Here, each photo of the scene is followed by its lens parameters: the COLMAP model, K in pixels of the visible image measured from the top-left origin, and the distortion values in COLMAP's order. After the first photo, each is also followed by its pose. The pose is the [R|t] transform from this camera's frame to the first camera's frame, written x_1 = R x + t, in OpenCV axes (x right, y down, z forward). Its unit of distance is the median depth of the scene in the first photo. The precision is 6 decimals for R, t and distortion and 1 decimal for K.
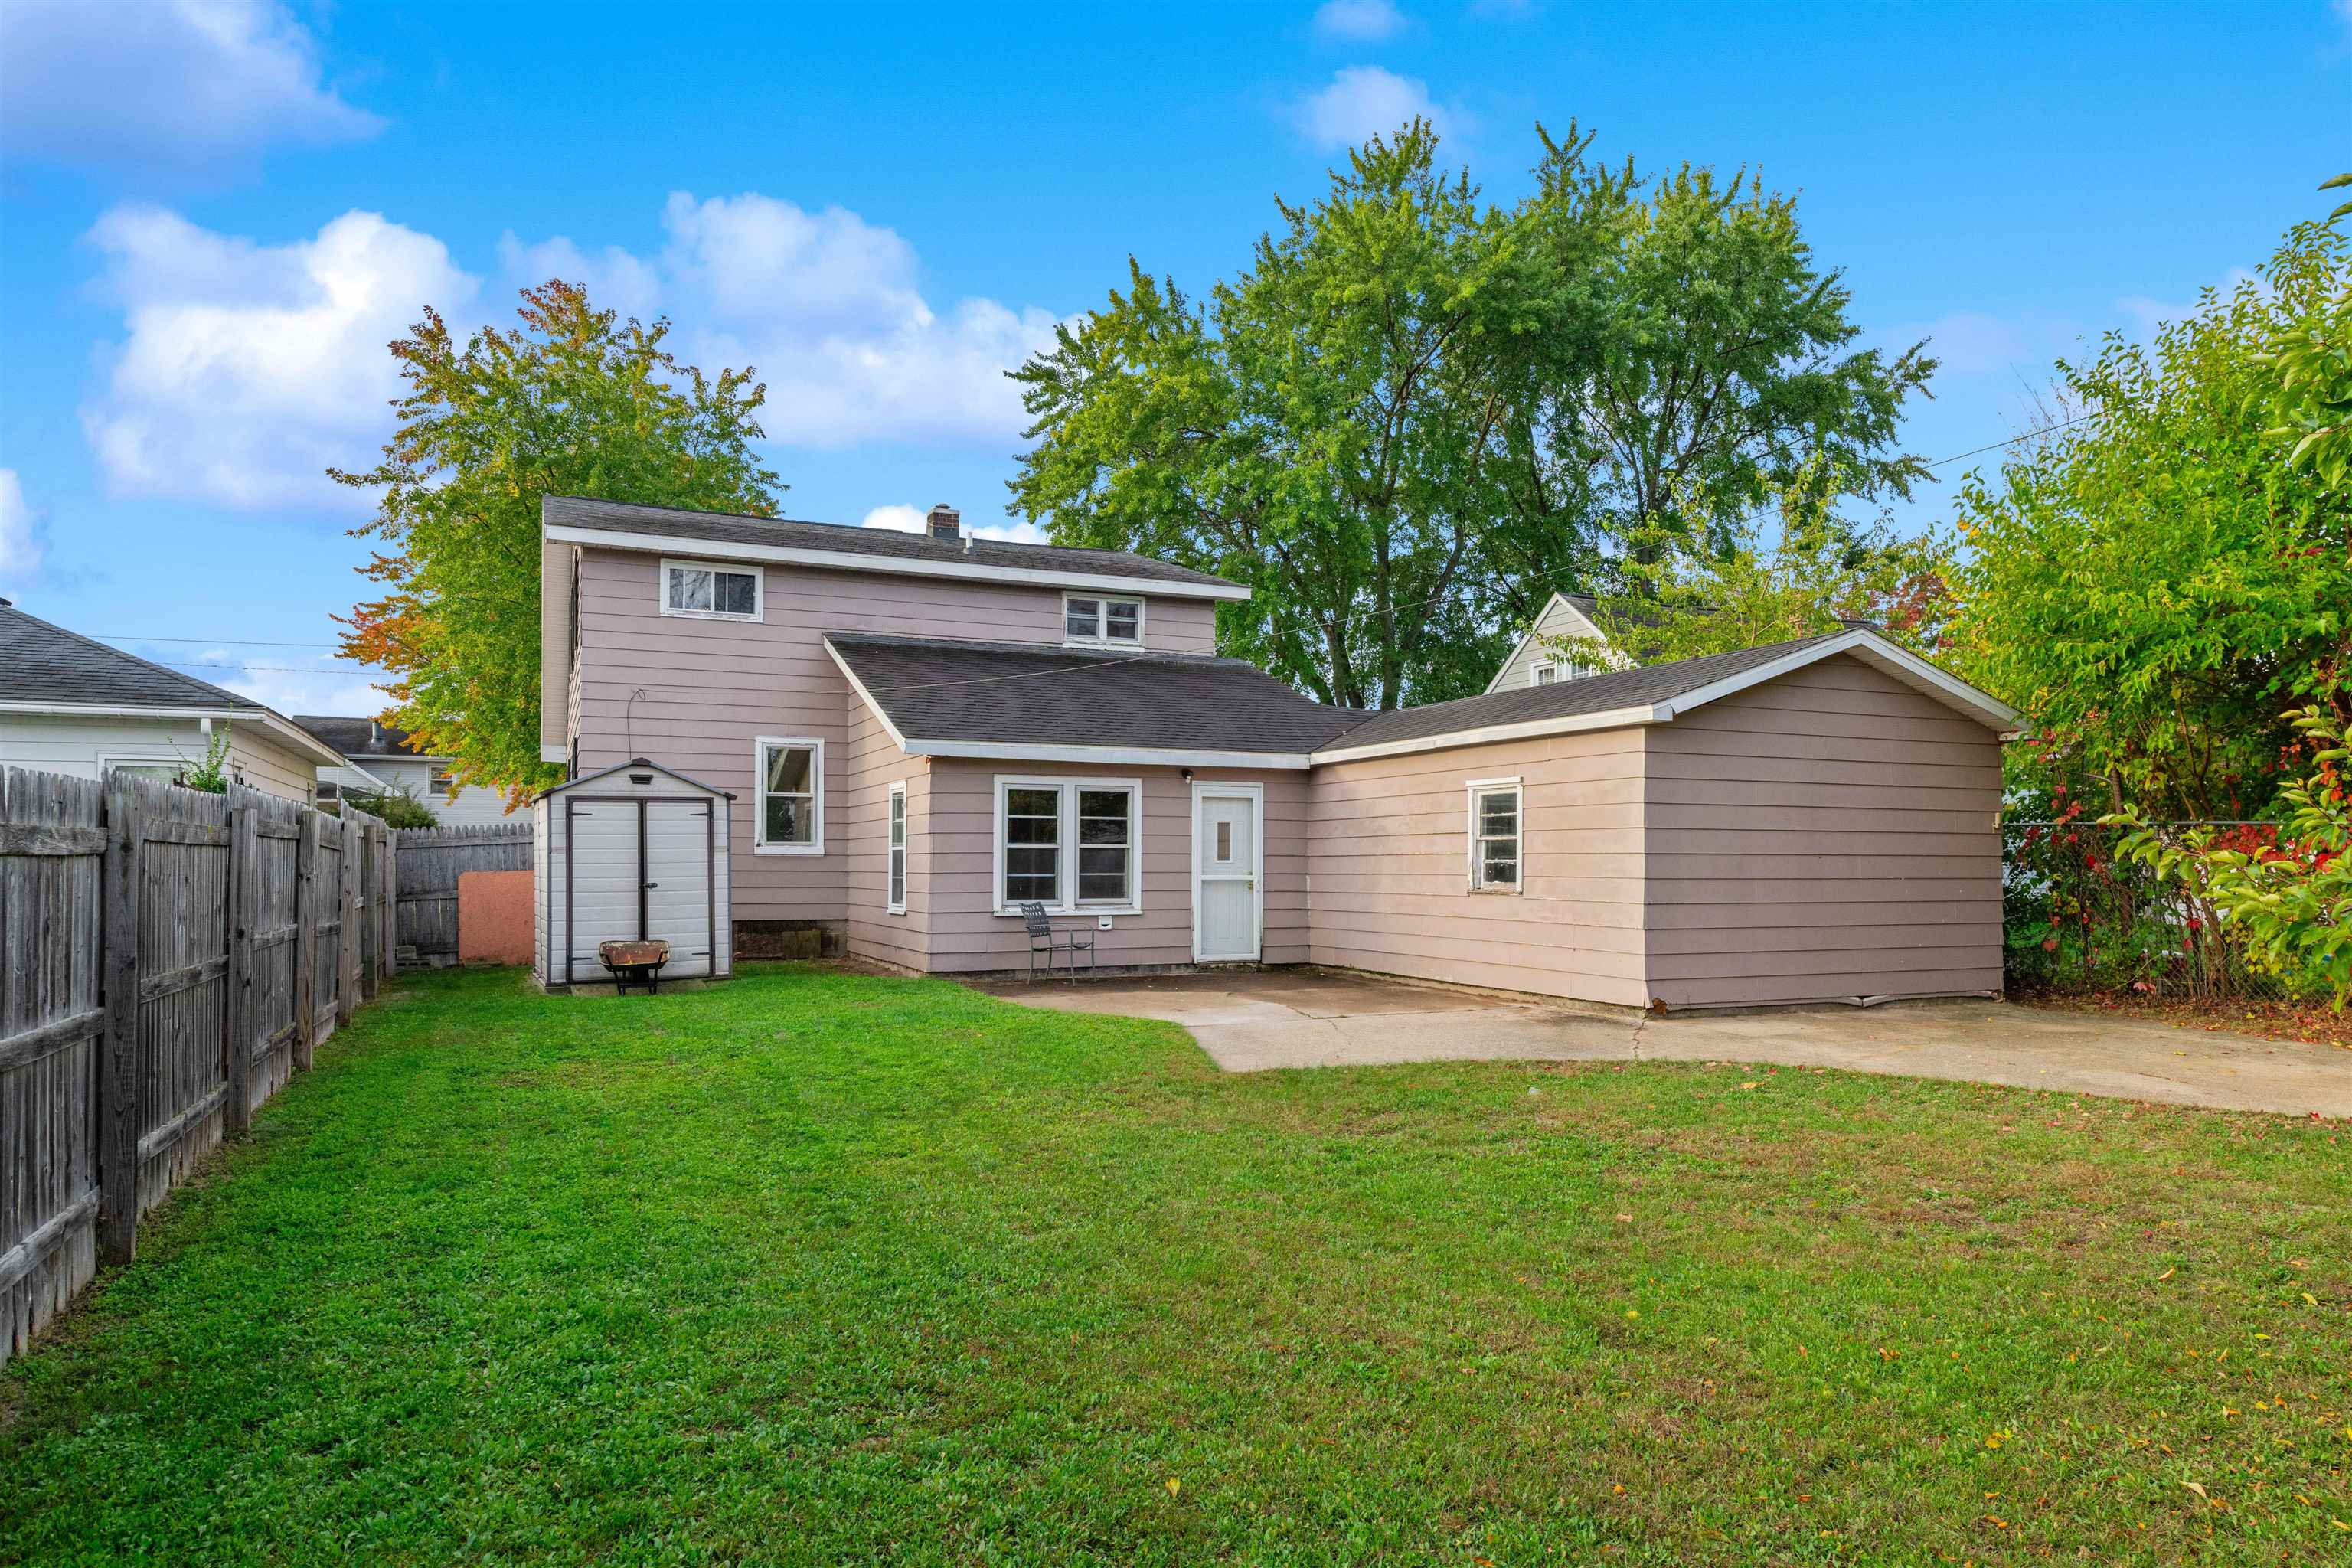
lens RADIAL K [[1488.4, 0, 1176.0], [0, 1488.4, 784.0], [0, 0, 1]] dist [0.004276, 0.000080]
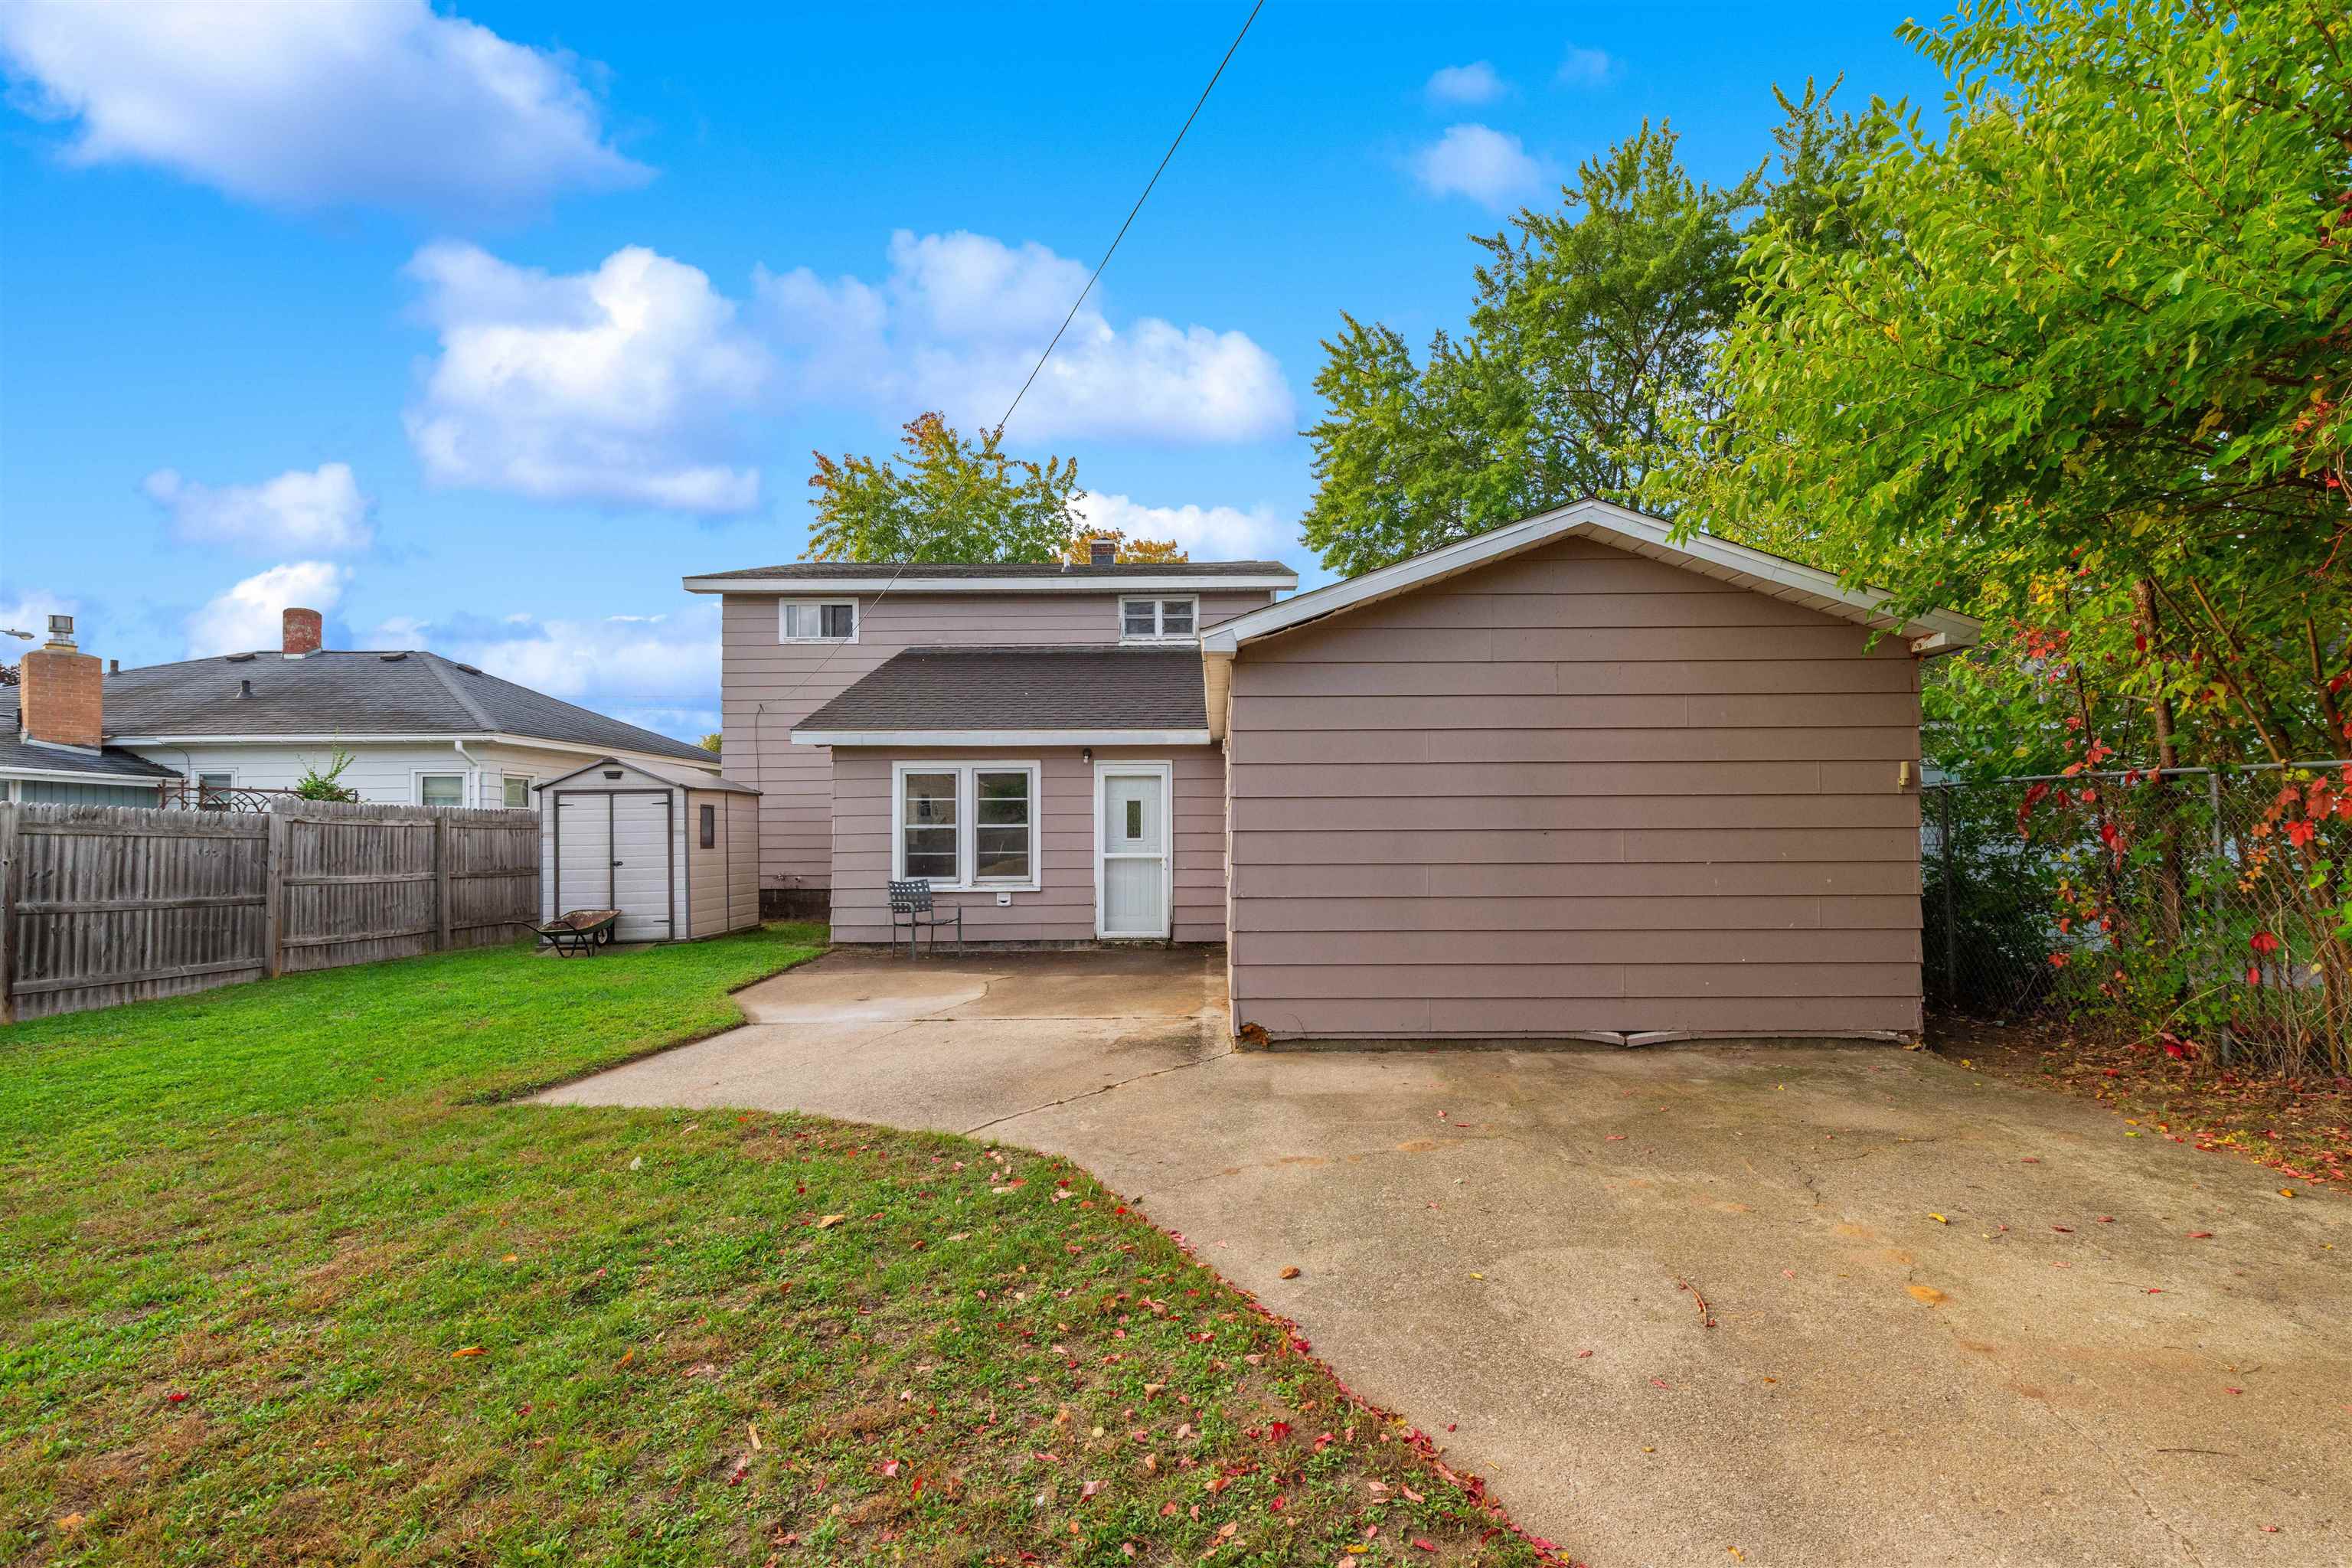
lens RADIAL K [[1089.5, 0, 1176.0], [0, 1089.5, 784.0], [0, 0, 1]] dist [-0.003449, -0.000281]
pose [[0.910258, -0.027289, -0.413141, 0.377745], [0.030105, 0.999547, 0.000306, 0.015897], [0.412945, -0.012716, 0.910667, 0.353176]]
